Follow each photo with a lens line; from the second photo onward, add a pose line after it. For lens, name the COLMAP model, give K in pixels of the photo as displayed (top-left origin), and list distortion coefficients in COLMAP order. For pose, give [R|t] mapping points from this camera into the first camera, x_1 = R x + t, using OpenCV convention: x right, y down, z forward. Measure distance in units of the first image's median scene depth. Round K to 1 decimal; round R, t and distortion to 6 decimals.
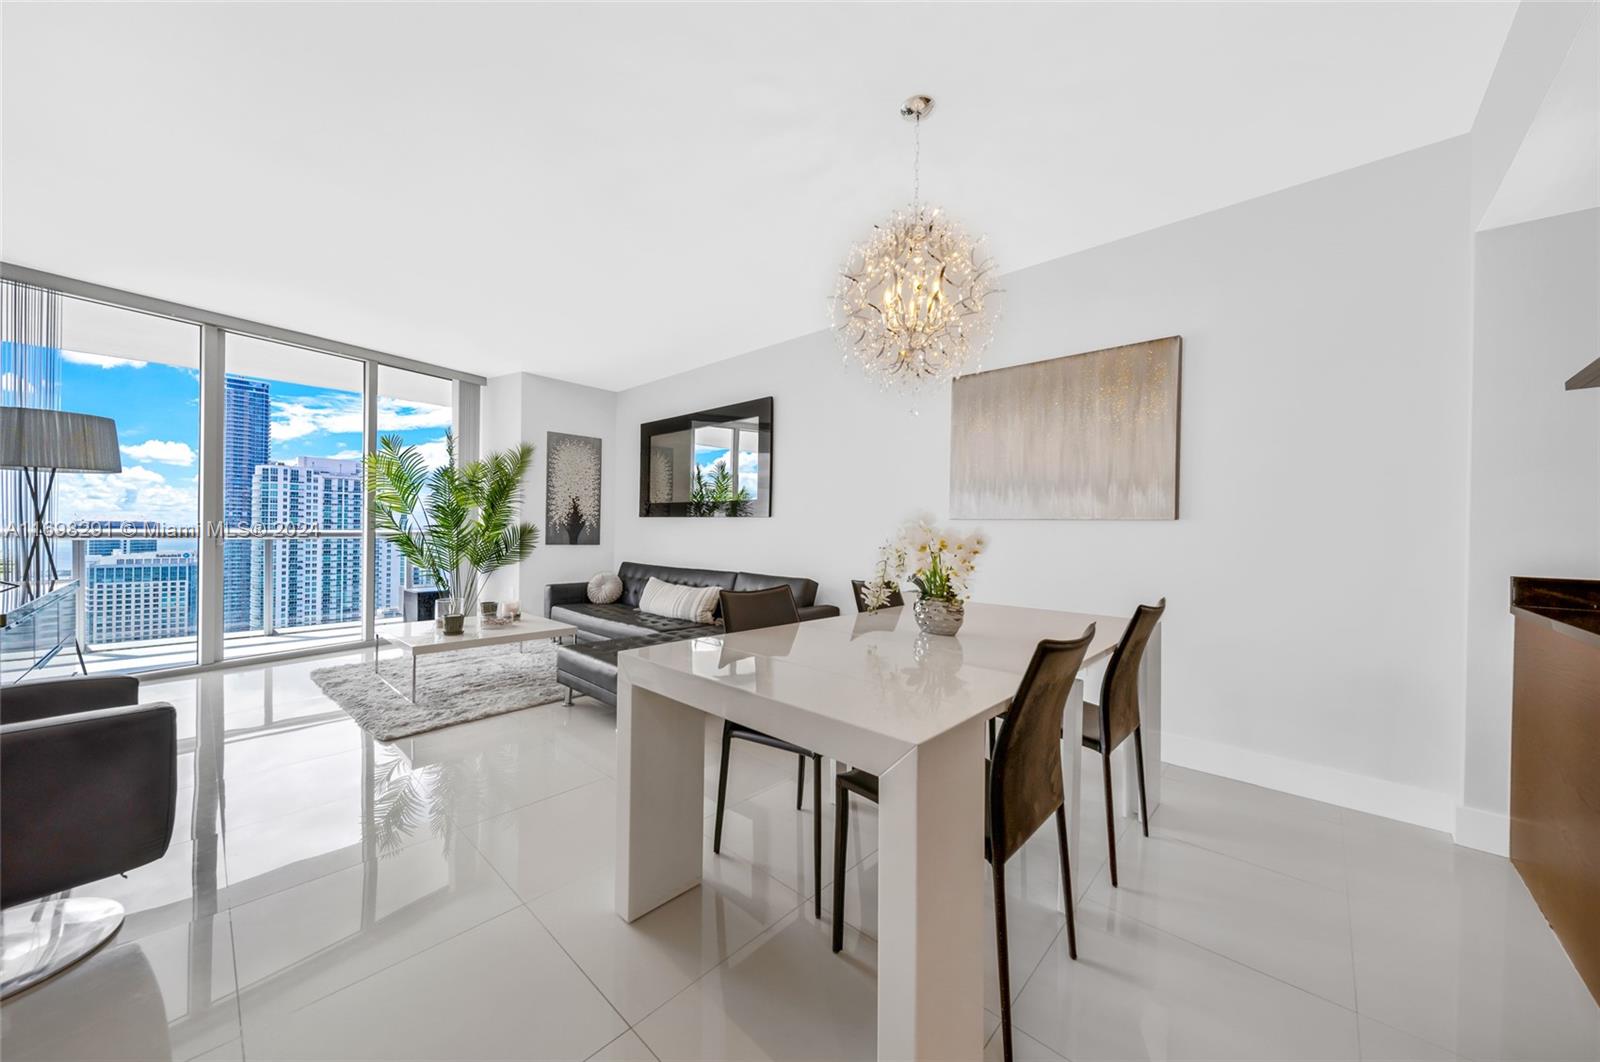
lens RADIAL K [[558.8, 0, 793.5], [0, 558.8, 531.0], [0, 0, 1]] dist [0.009216, -0.003315]
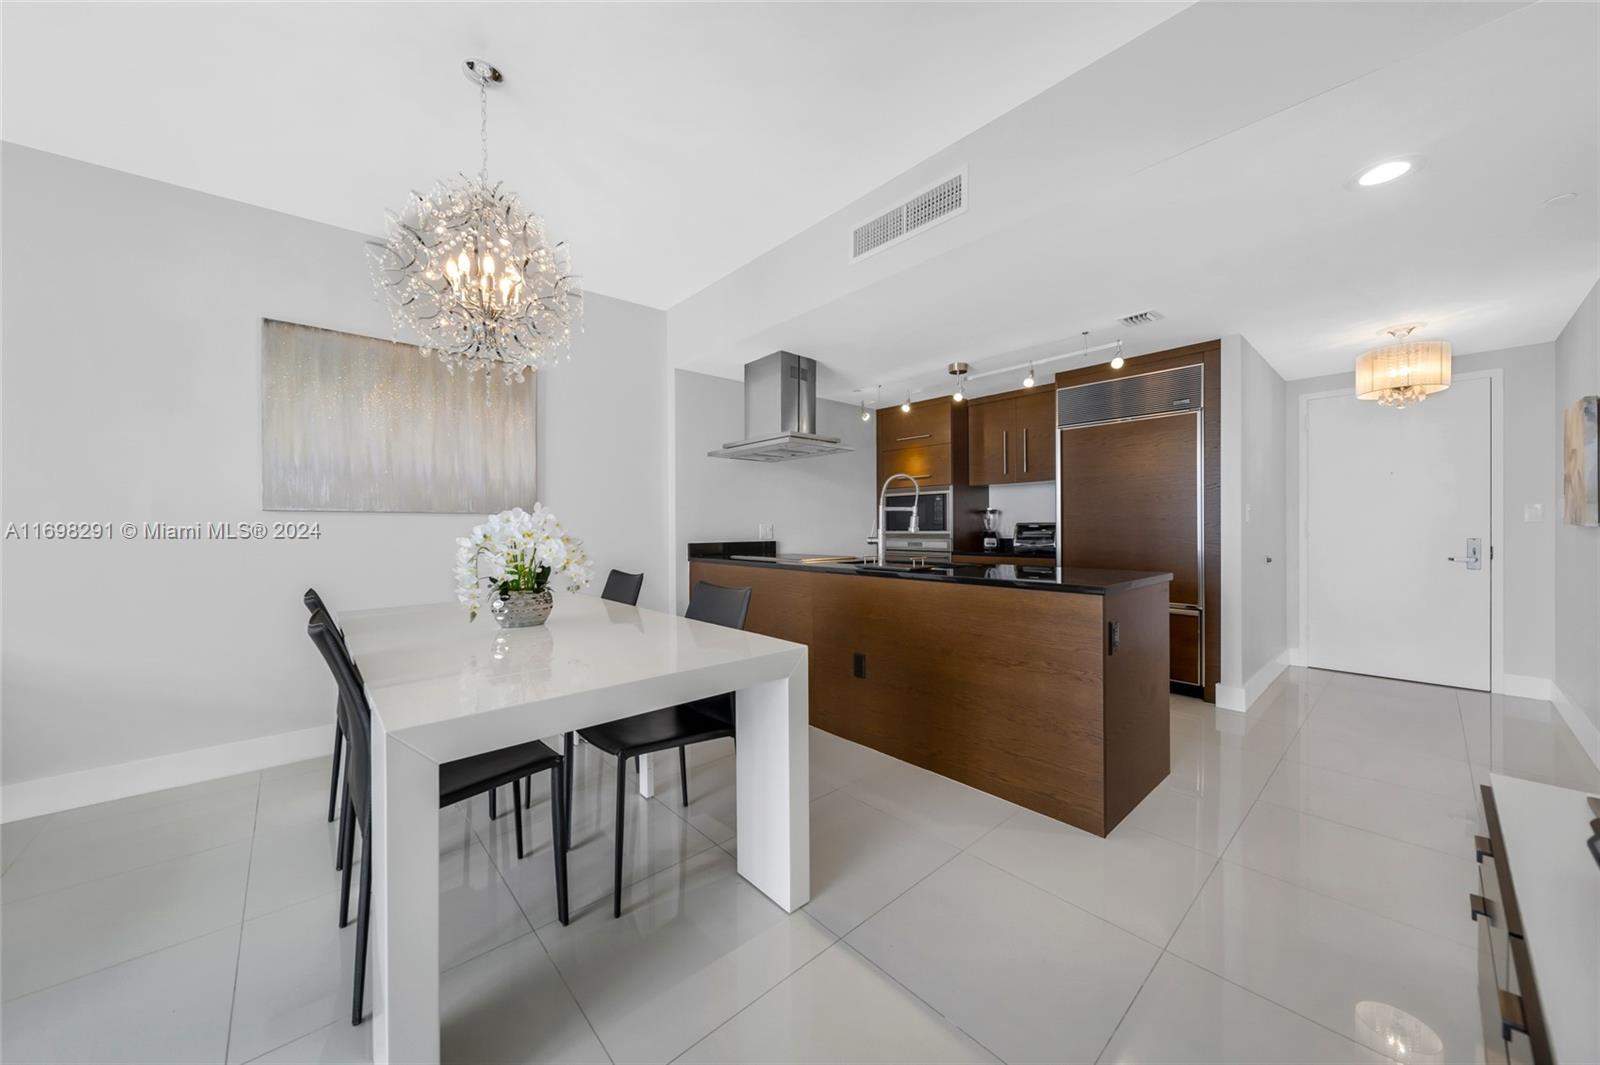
lens RADIAL K [[558.8, 0, 803.2], [0, 558.8, 530.4], [0, 0, 1]] dist [0.009216, -0.003315]
pose [[0.078692, -0.023069, 0.996632, -0.289684], [0.010190, 0.999699, 0.022336, -0.002904], [-0.996847, 0.008398, 0.078903, 0.169390]]
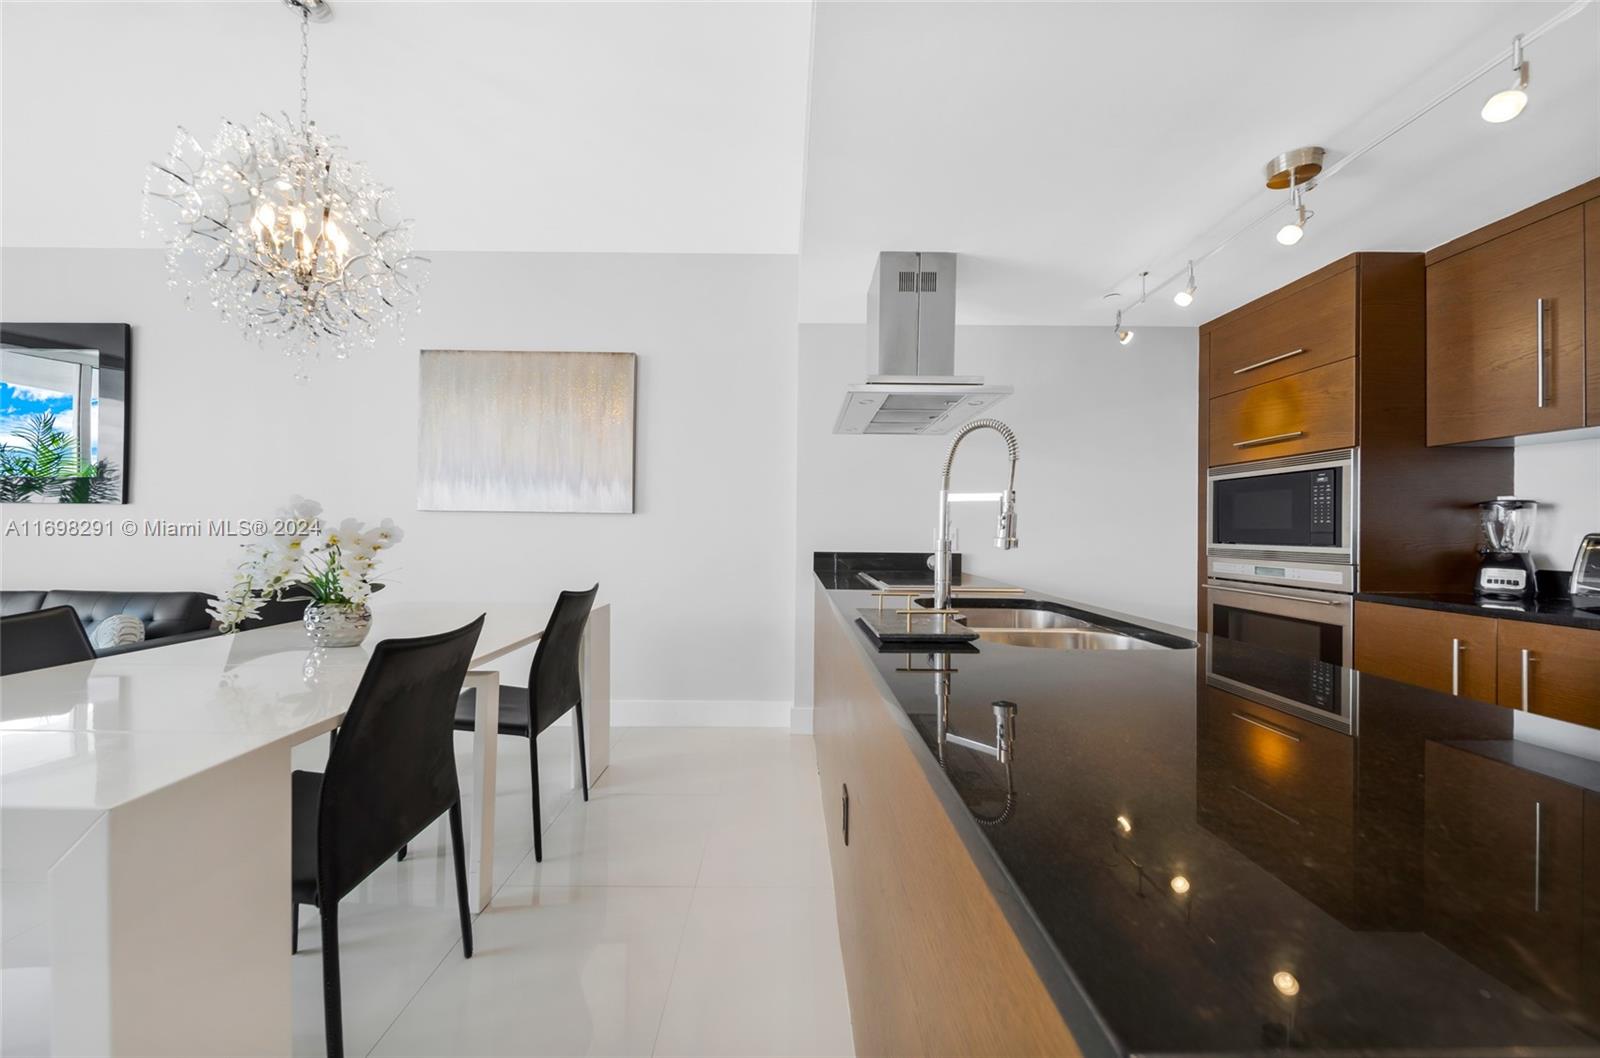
lens RADIAL K [[556.3, 0, 790.7], [0, 556.3, 526.9], [0, 0, 1]] dist [0.007134, -0.003245]
pose [[0.728227, -0.007077, 0.685299, 0.074581], [0.003845, 0.999973, 0.006240, 0.001266], [-0.685325, -0.001910, 0.728235, -0.029510]]
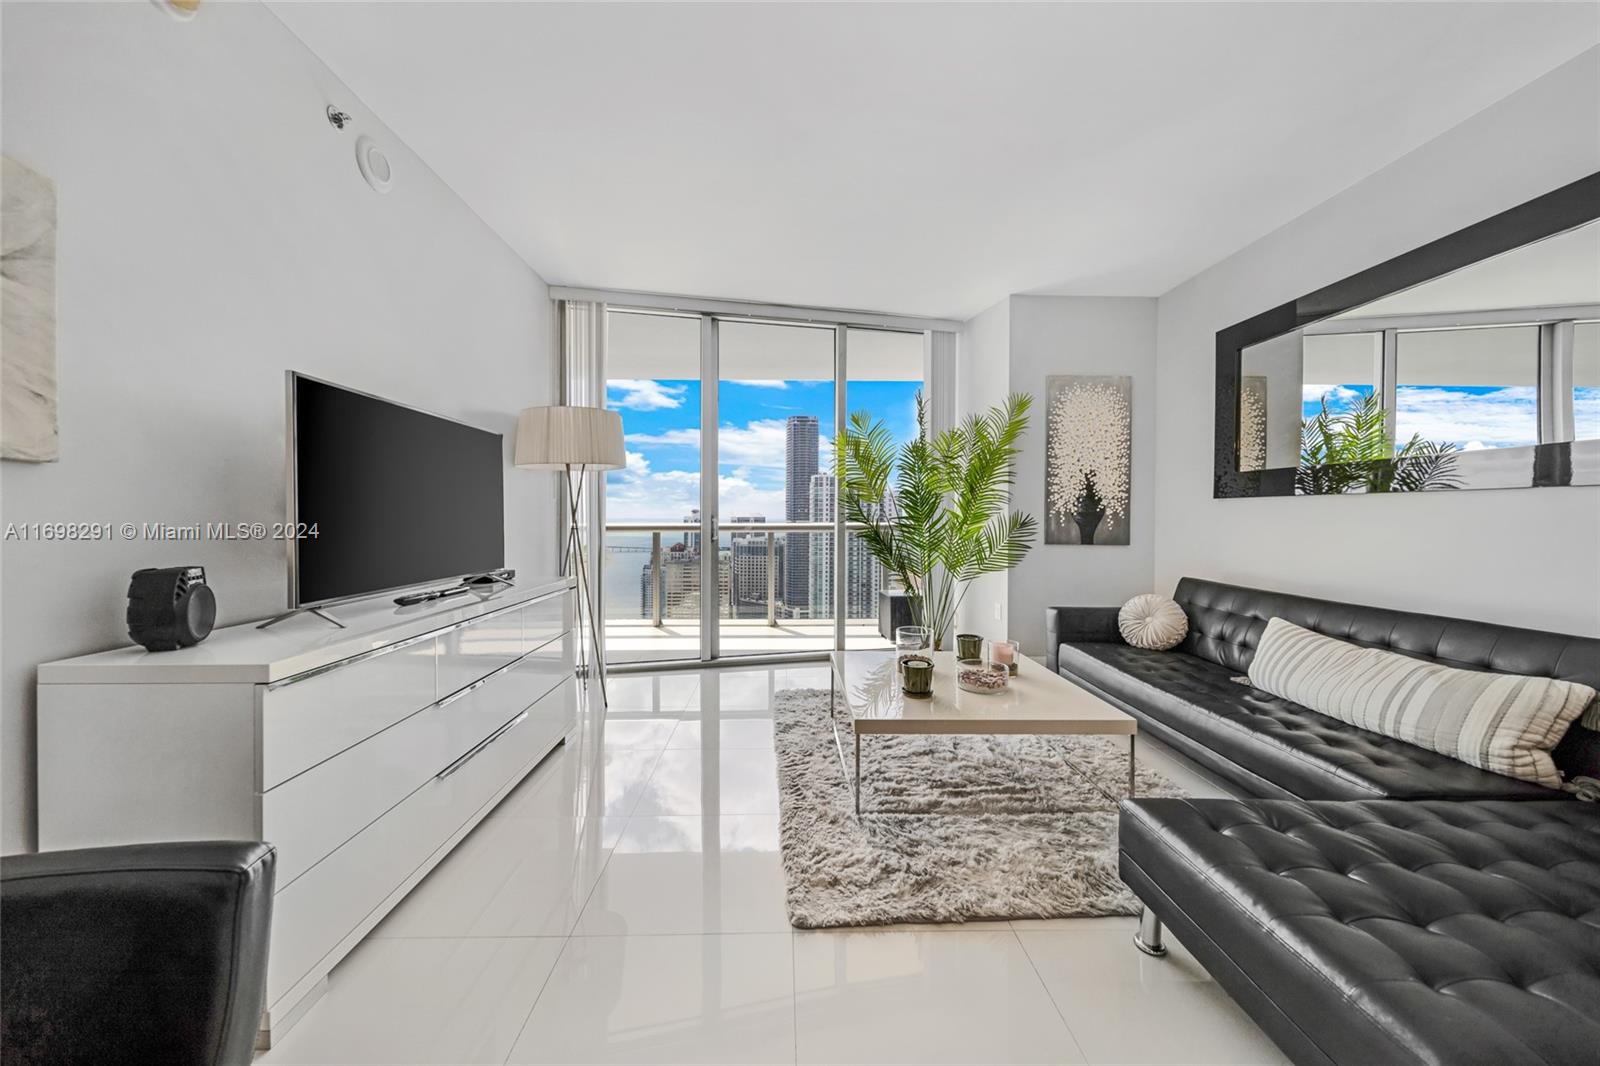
lens RADIAL K [[554.1, 0, 788.9], [0, 554.1, 520.5], [0, 0, 1]] dist [0.004485, -0.002225]
pose [[0.692645, -0.006595, -0.721249, -0.208974], [0.005243, 0.999978, -0.004108, -0.003446], [0.721260, -0.000936, 0.692664, 0.376905]]
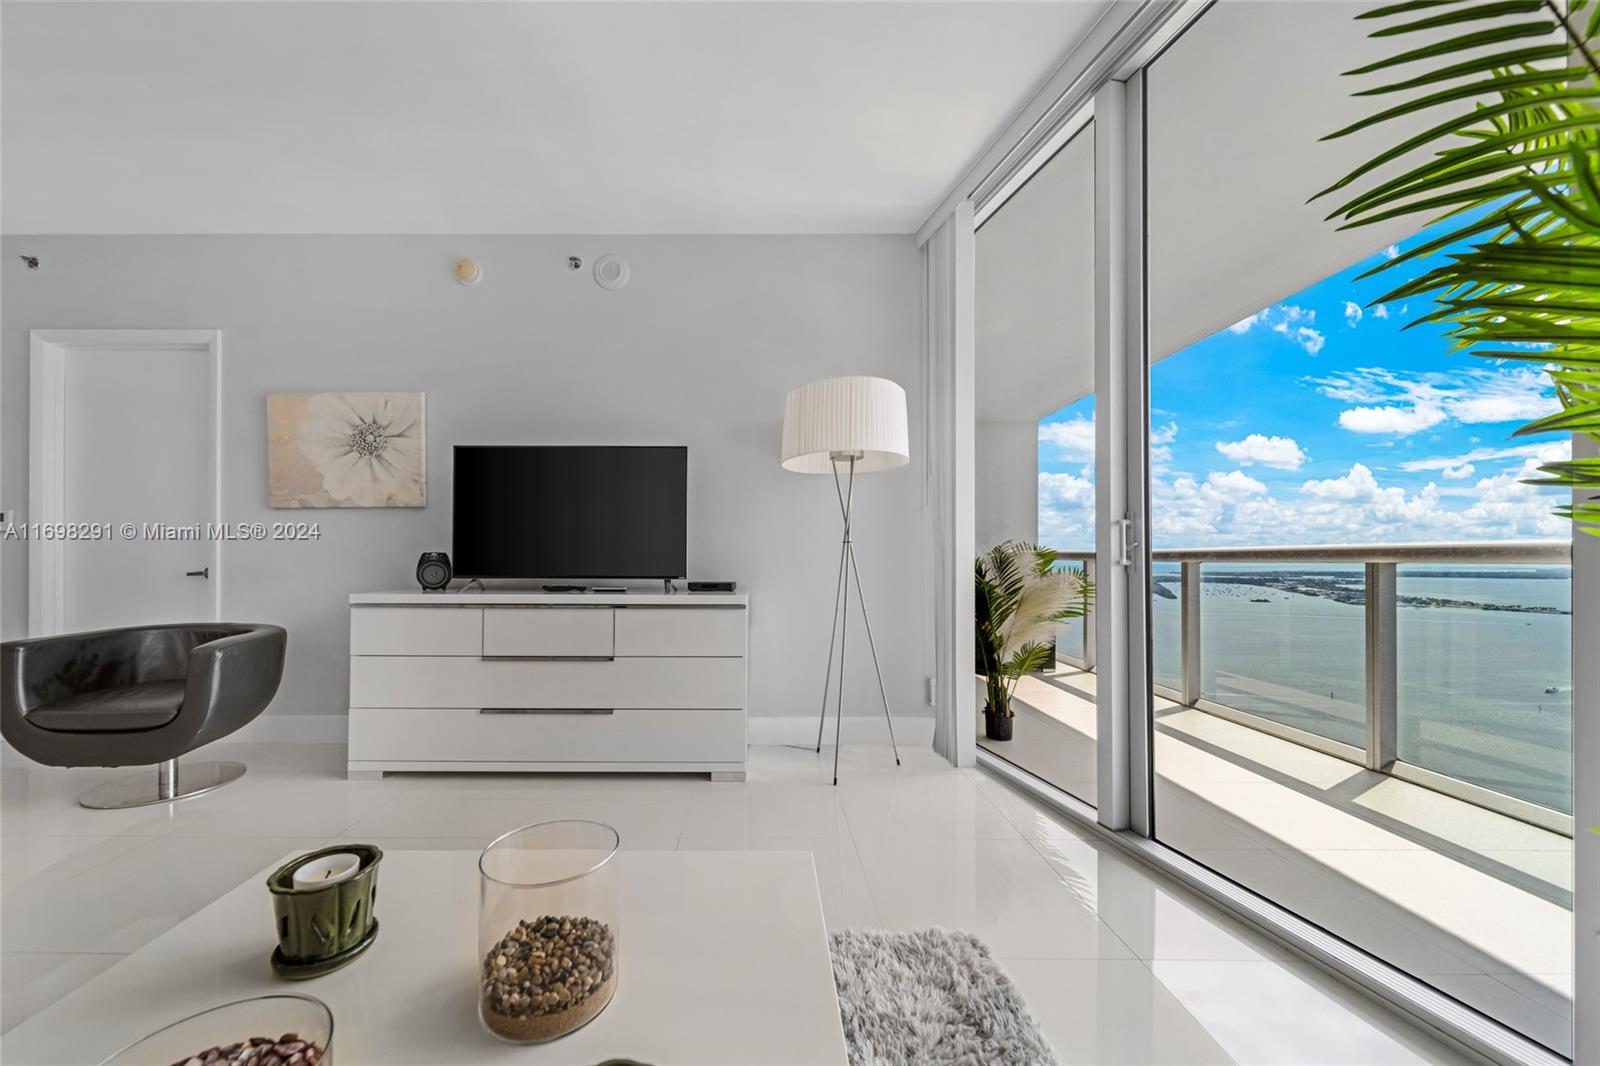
lens RADIAL K [[579.3, 0, 761.0], [0, 579.3, 550.6], [0, 0, 1]] dist [0.004688, -0.000477]
pose [[-0.730739, -0.019285, -0.682385, -0.451430], [-0.012234, 0.999810, -0.015154, 0.020256], [0.682548, -0.002725, -0.730836, 1.014881]]
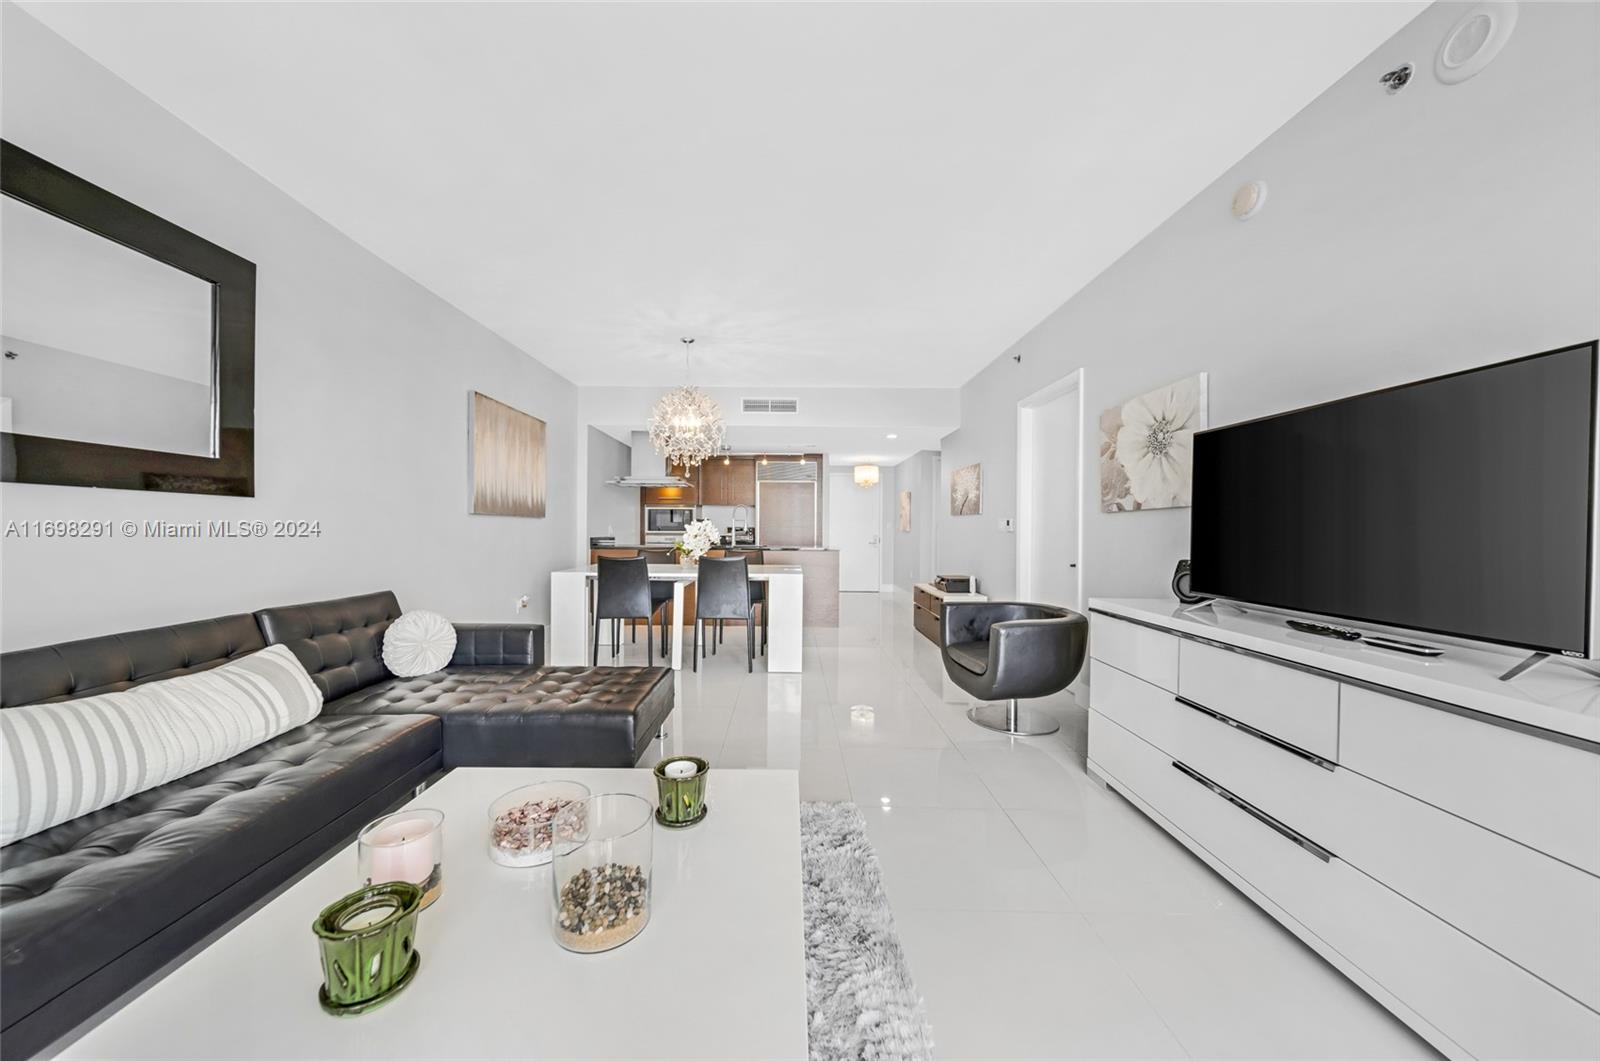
lens RADIAL K [[558.8, 0, 790.8], [0, 558.8, 533.5], [0, 0, 1]] dist [0.009216, -0.003315]
pose [[-0.684648, -0.025909, 0.728413, -0.728660], [-0.015996, 0.999661, 0.020522, -0.010236], [-0.728698, 0.002399, -0.684831, 0.946251]]
